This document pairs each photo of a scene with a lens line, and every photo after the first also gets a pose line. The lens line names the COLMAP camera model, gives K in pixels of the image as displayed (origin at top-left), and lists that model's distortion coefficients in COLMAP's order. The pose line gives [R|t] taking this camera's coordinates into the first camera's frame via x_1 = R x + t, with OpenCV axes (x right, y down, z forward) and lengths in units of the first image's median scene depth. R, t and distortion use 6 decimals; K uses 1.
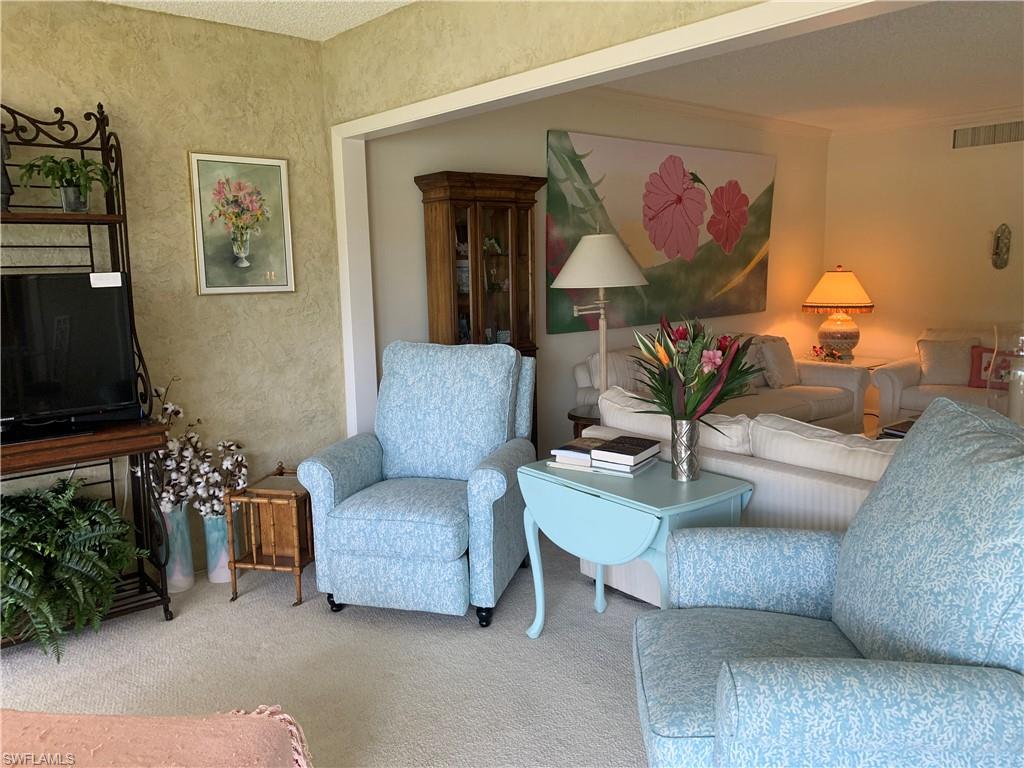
lens RADIAL K [[785.2, 0, 511.4], [0, 785.2, 384.1], [0, 0, 1]] dist [0.021141, -0.022140]
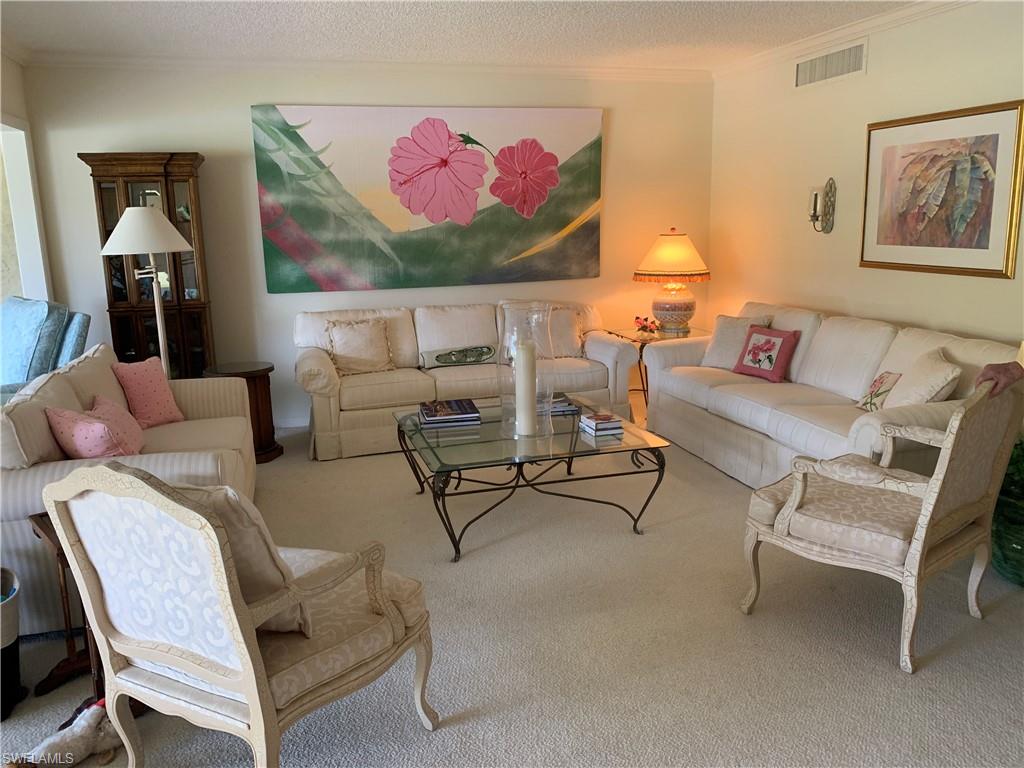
lens RADIAL K [[785.2, 0, 513.9], [0, 785.2, 382.0], [0, 0, 1]] dist [0.021141, -0.022140]
pose [[0.919178, 0.074030, -0.386823, 0.682902], [-0.053072, 0.996499, 0.064600, -0.026990], [0.390251, -0.038849, 0.919888, 0.109476]]
